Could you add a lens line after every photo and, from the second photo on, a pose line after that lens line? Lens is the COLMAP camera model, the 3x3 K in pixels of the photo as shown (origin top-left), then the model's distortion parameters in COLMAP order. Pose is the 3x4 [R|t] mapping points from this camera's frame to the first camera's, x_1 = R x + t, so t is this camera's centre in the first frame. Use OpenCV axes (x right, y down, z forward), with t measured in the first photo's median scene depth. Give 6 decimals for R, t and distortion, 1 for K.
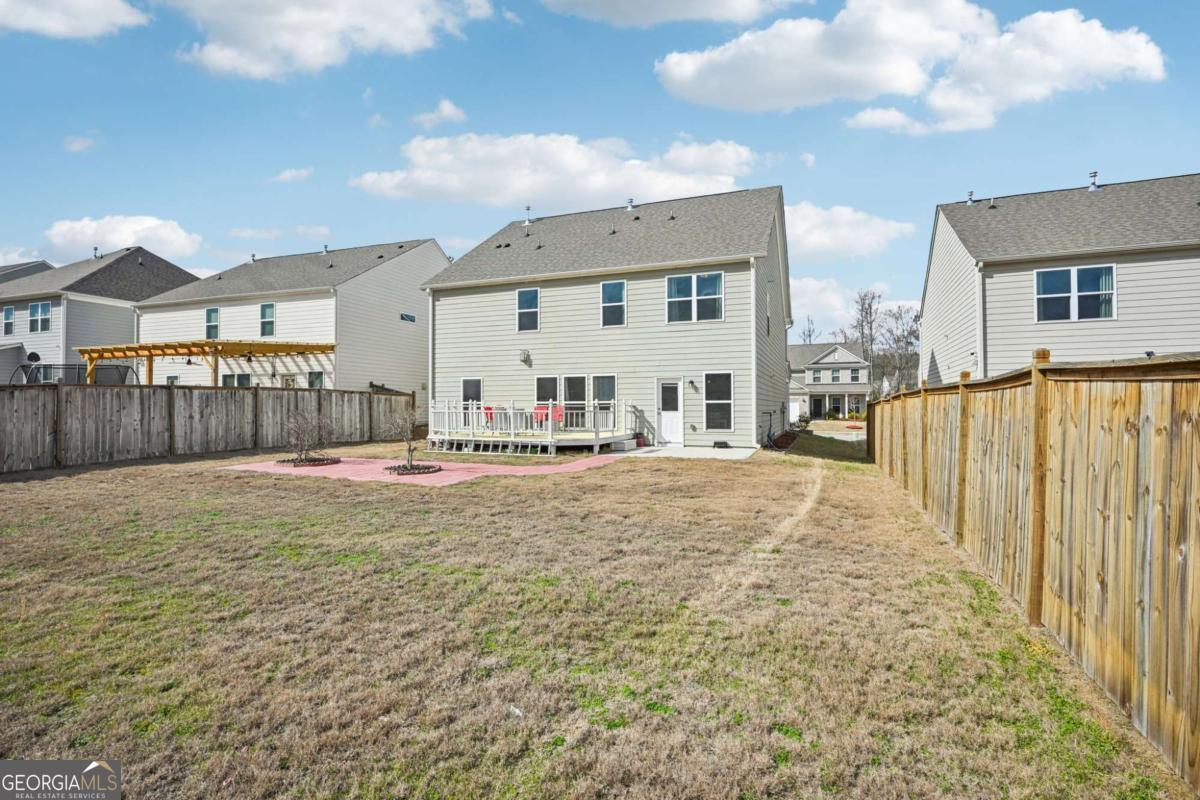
lens RADIAL K [[572.2, 0, 600.0], [0, 572.2, 400.0], [0, 0, 1]] dist [-0.000902, -0.000062]
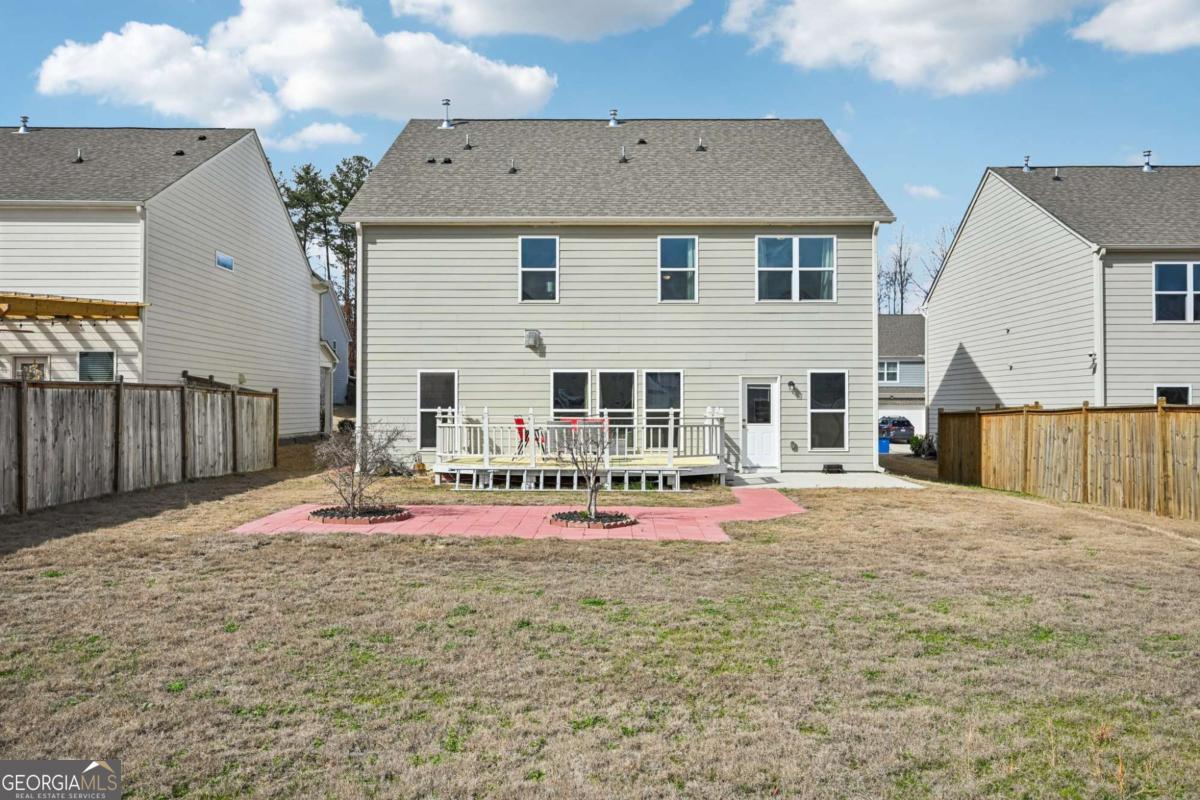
lens RADIAL K [[870.9, 0, 600.0], [0, 870.9, 400.0], [0, 0, 1]] dist [-0.000486, -0.000254]
pose [[0.934181, 0.005997, 0.356750, -0.443942], [-0.007438, 0.999969, 0.002667, -0.011245], [-0.356723, -0.005145, 0.934196, 0.046429]]
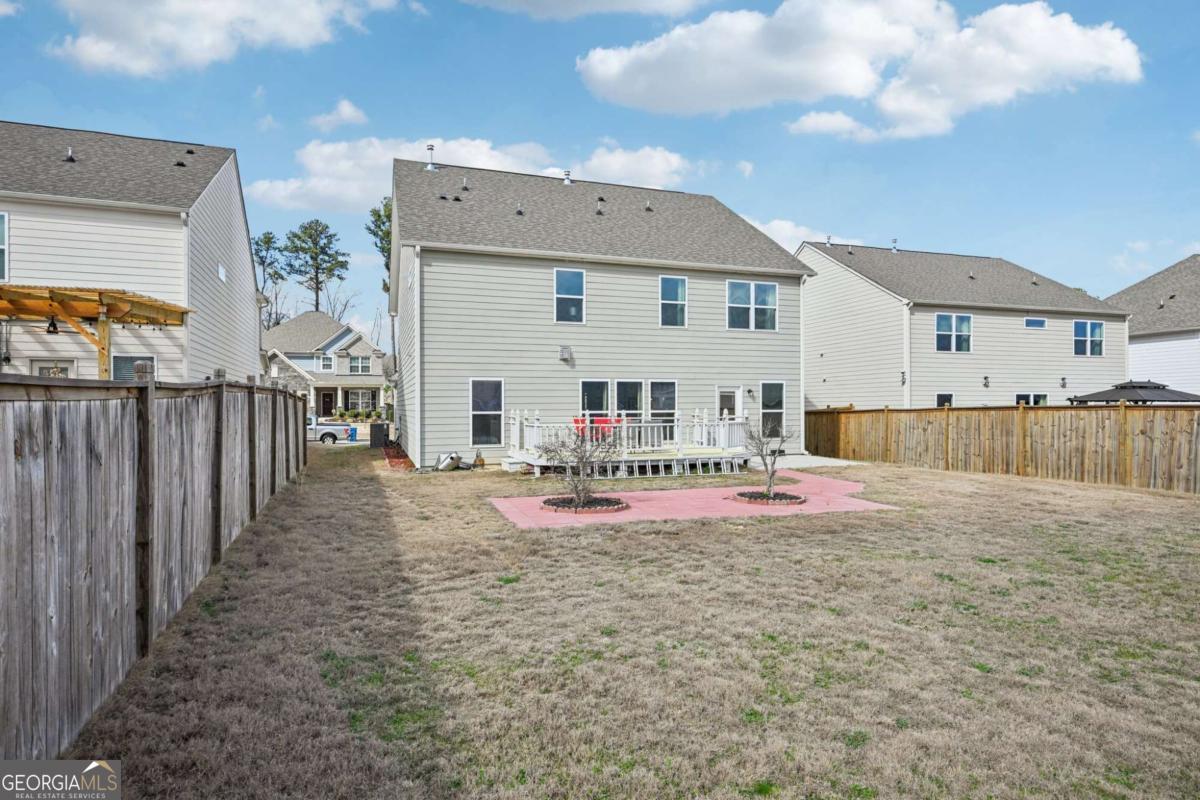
lens RADIAL K [[662.3, 0, 607.2], [0, 662.3, 413.4], [0, 0, 1]] dist [-0.002174, 0.000142]
pose [[0.753771, -0.006576, 0.657105, -0.742772], [-0.005157, 0.999860, 0.015922, -0.009315], [-0.657117, -0.015391, 0.753631, 0.285939]]
